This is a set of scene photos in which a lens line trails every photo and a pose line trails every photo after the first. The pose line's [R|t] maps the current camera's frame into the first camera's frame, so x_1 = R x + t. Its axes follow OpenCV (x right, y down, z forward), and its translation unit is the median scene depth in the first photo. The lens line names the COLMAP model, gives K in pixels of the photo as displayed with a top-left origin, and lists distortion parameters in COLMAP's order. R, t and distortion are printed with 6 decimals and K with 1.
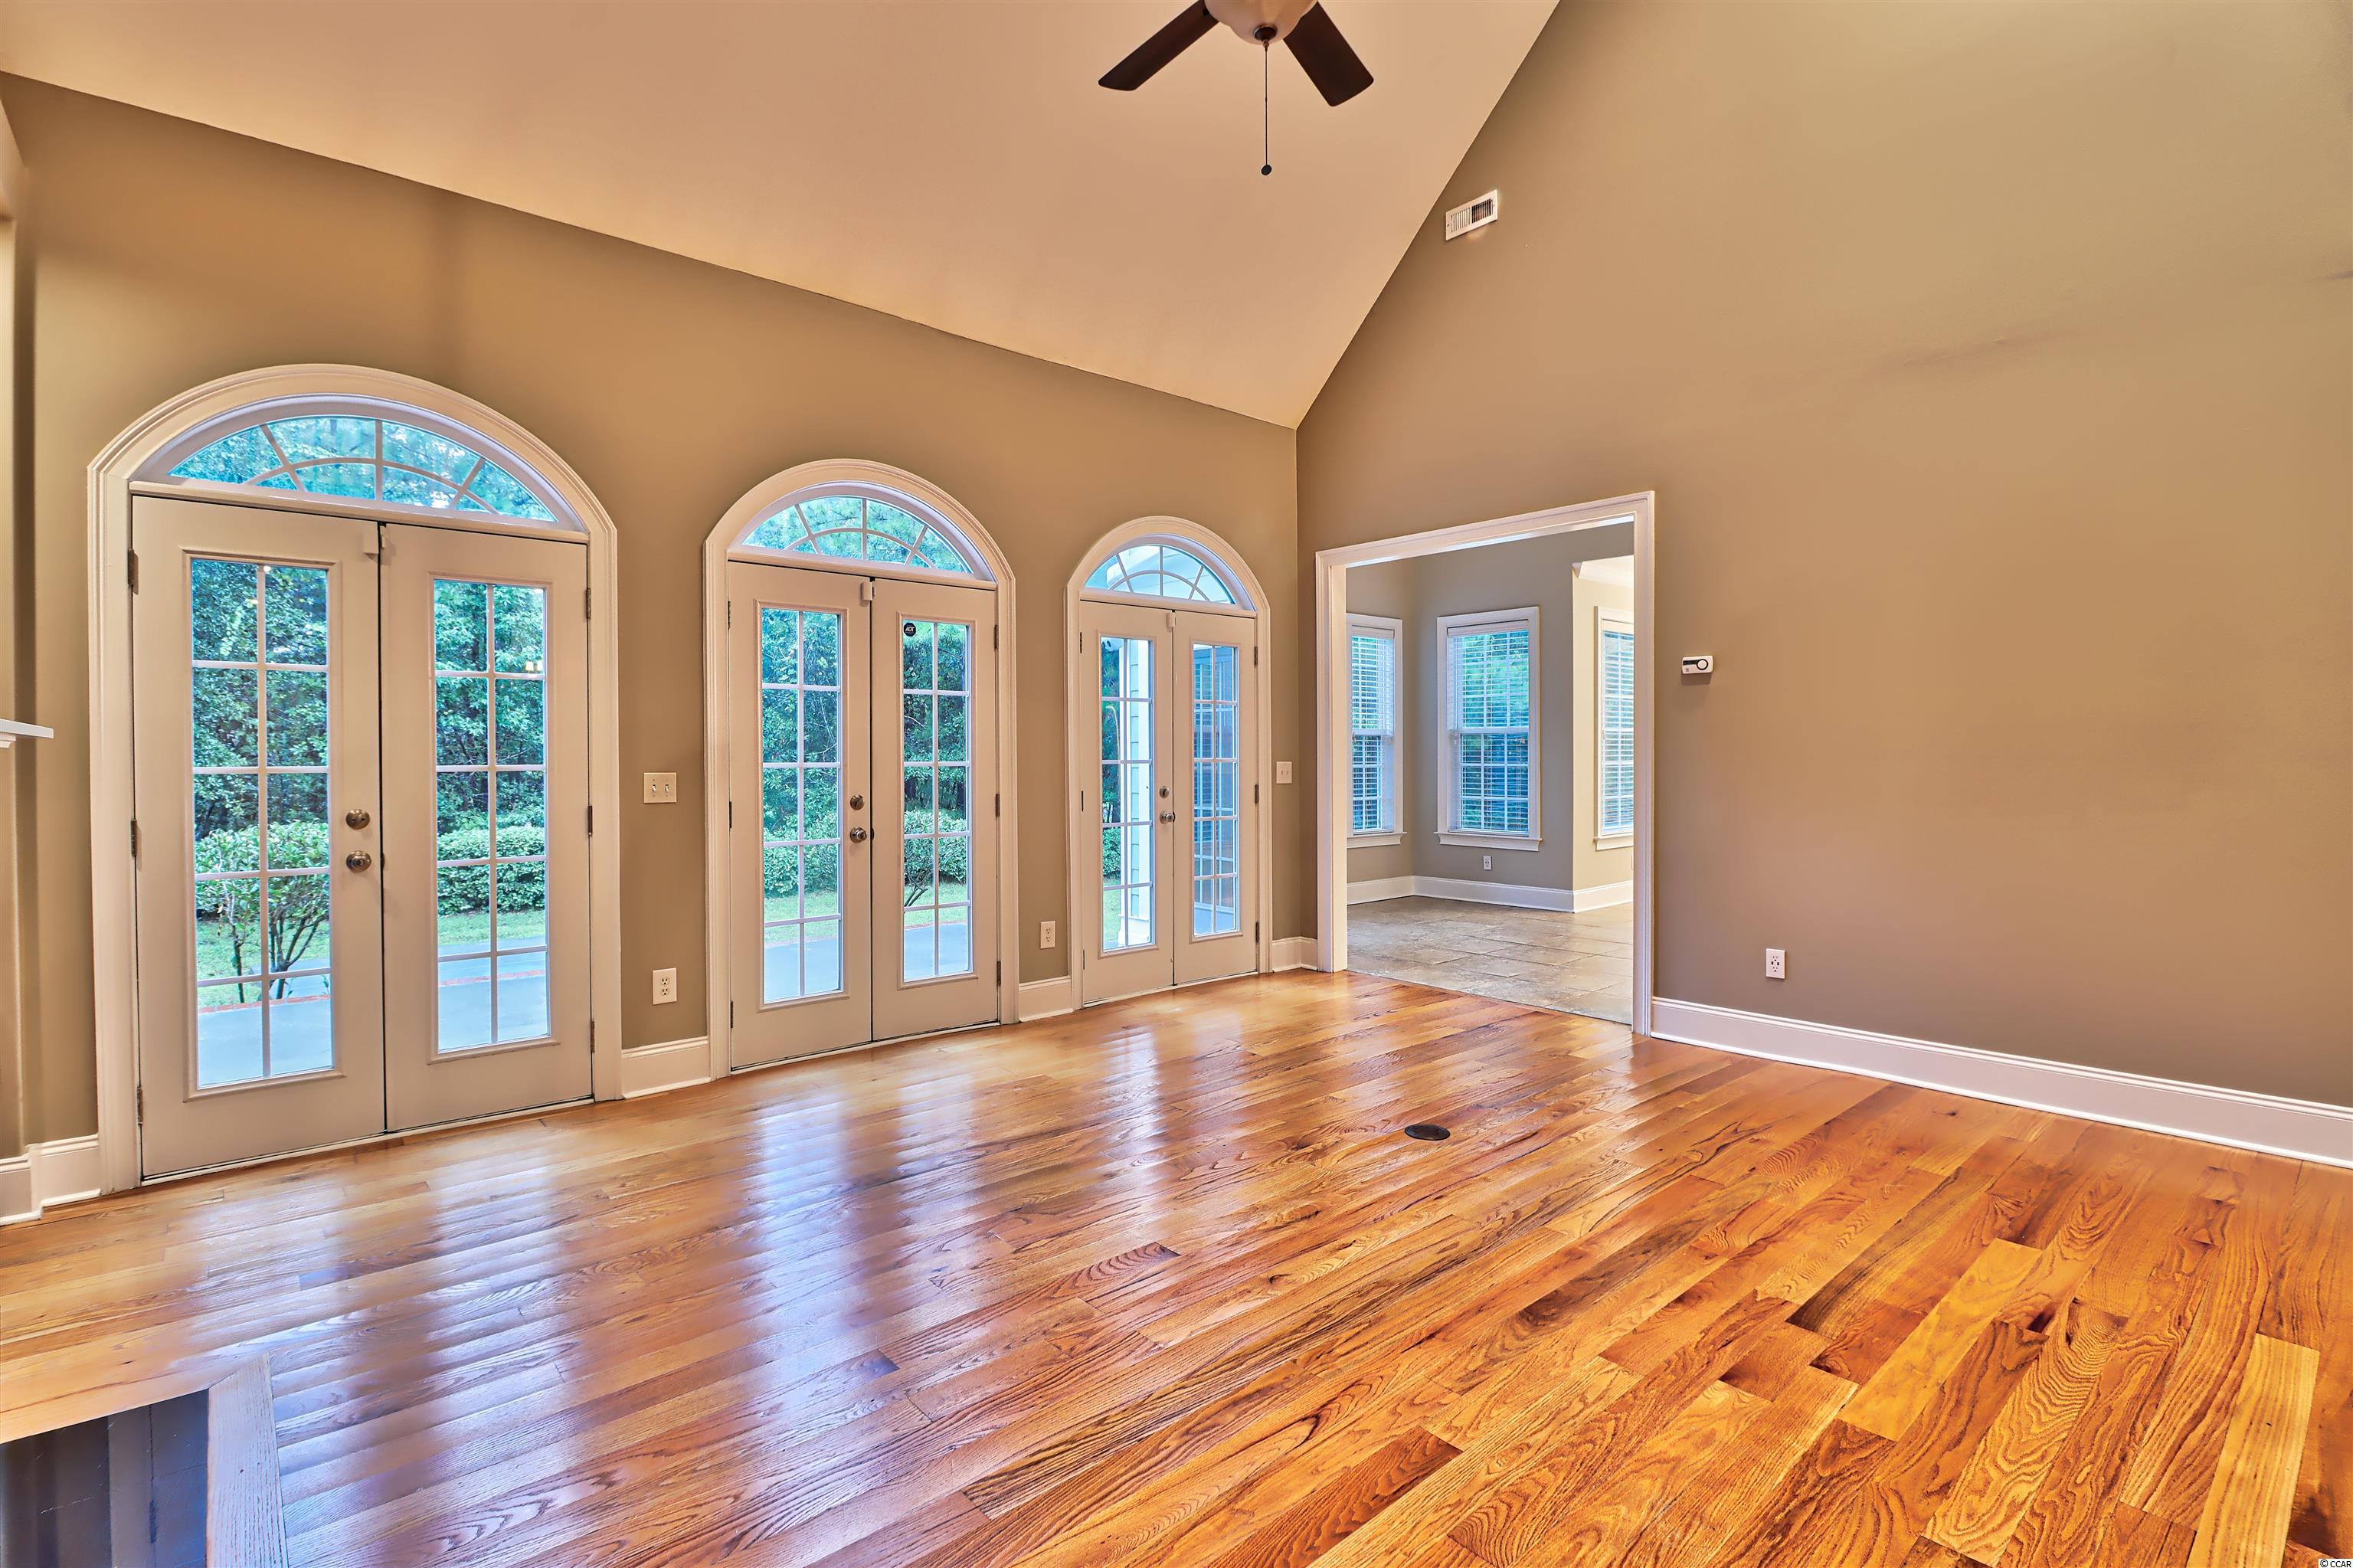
lens RADIAL K [[1089.9, 0, 1155.1], [0, 1089.9, 783.7], [0, 0, 1]] dist [-0.003642, -0.011065]
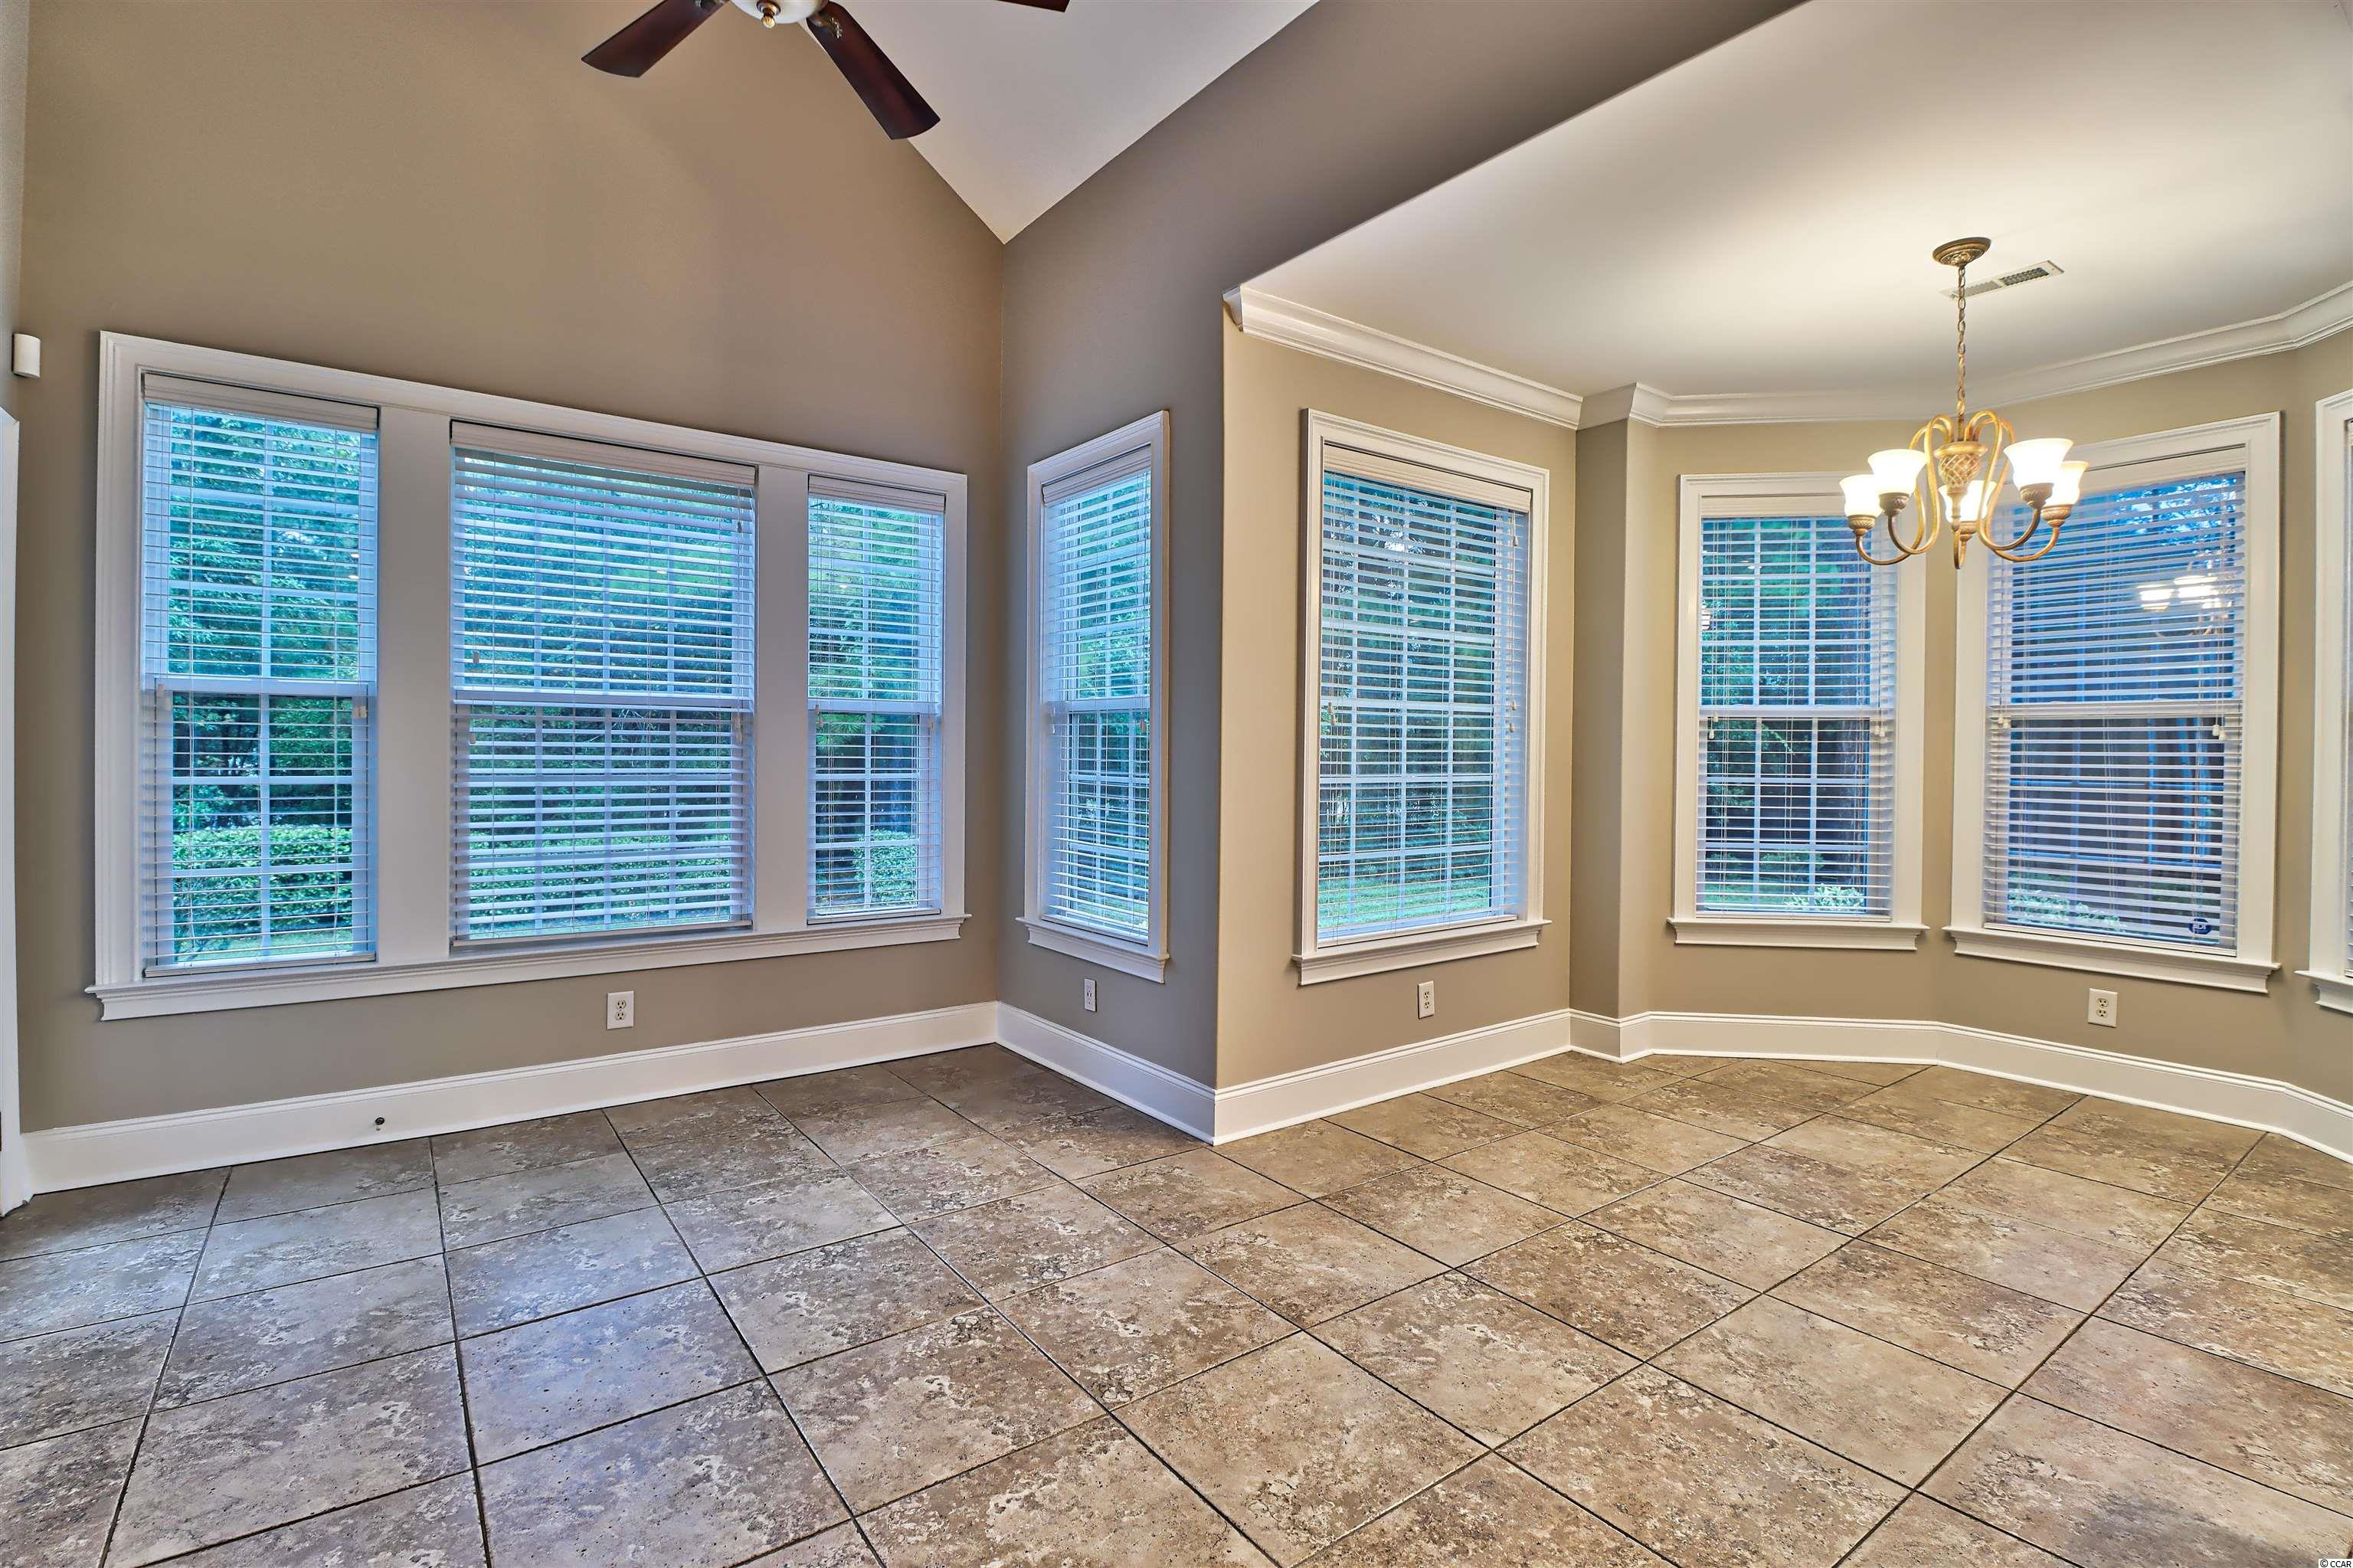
lens RADIAL K [[1089.9, 0, 1170.5], [0, 1089.9, 763.4], [0, 0, 1]] dist [-0.003642, -0.011065]
pose [[0.996997, 0.011375, -0.076601, 0.823237], [-0.012591, 0.999802, -0.015402, -0.037616], [0.076410, 0.016320, 0.996943, 1.220312]]
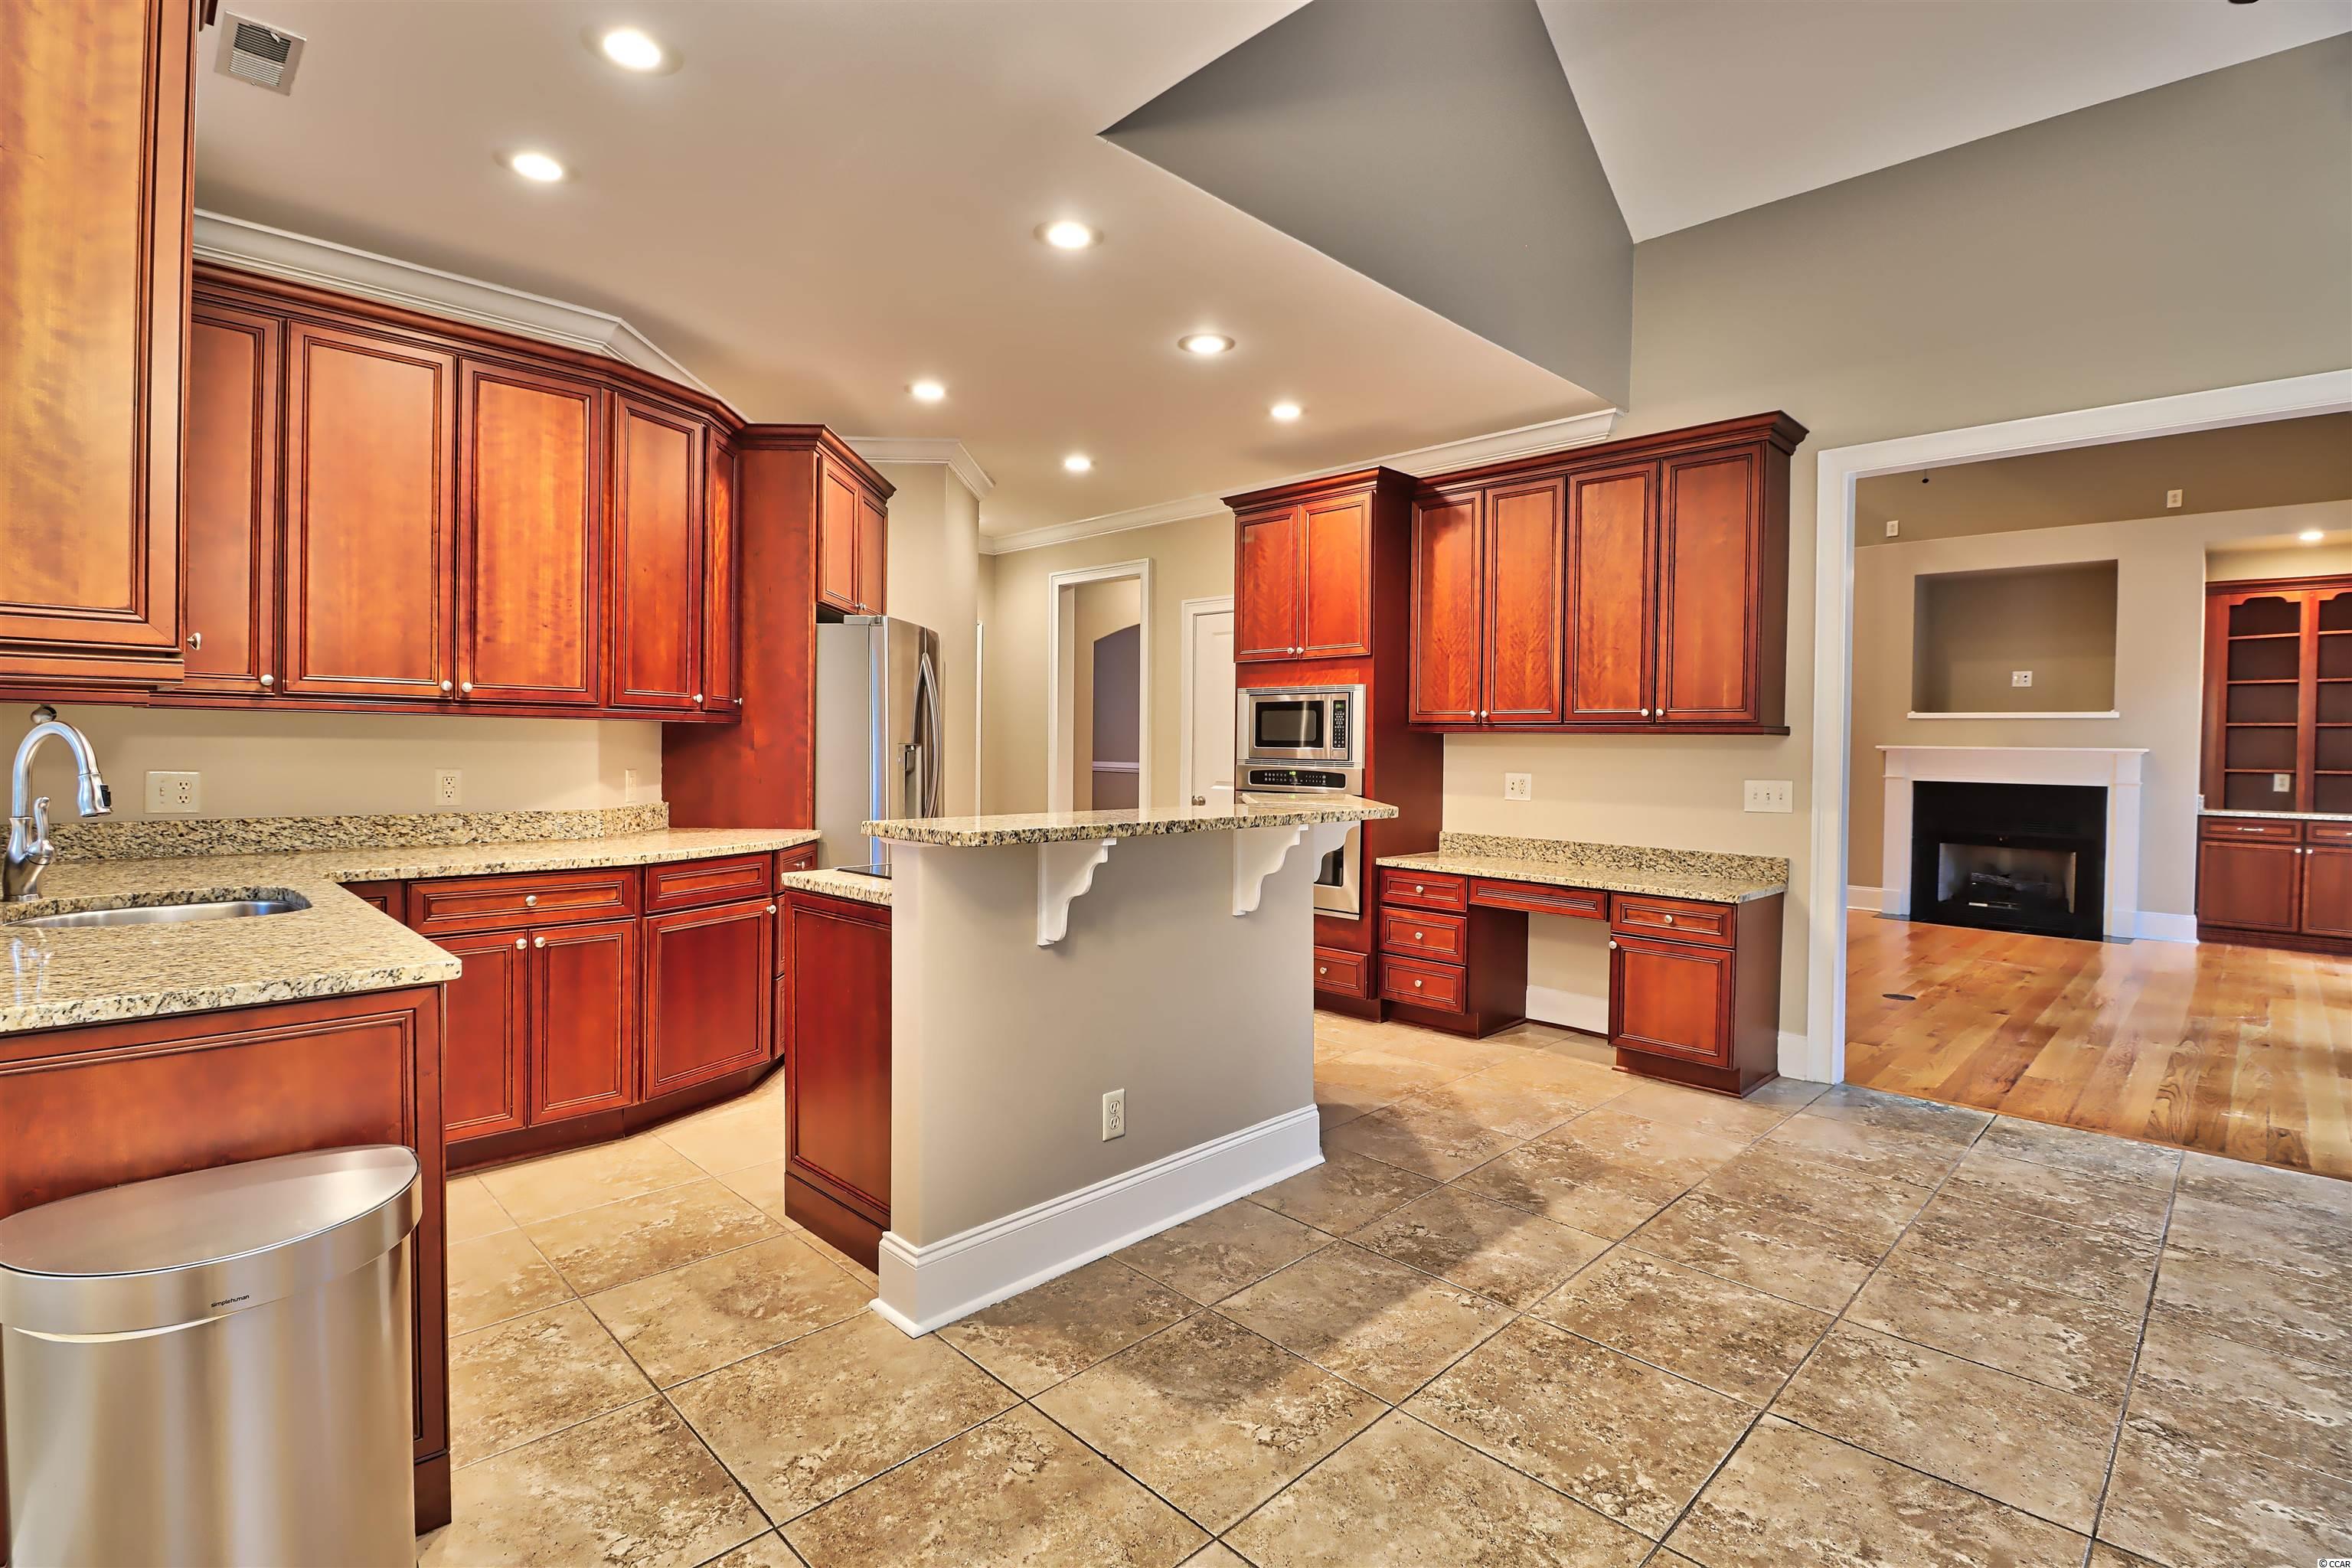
lens RADIAL K [[1089.4, 0, 1170.1], [0, 1089.4, 762.0], [0, 0, 1]] dist [-0.003642, -0.011065]
pose [[-0.997401, -0.009333, -0.071441, 1.246661], [-0.012701, 0.998822, 0.046836, -0.066315], [0.070919, 0.047621, -0.996345, 2.181235]]
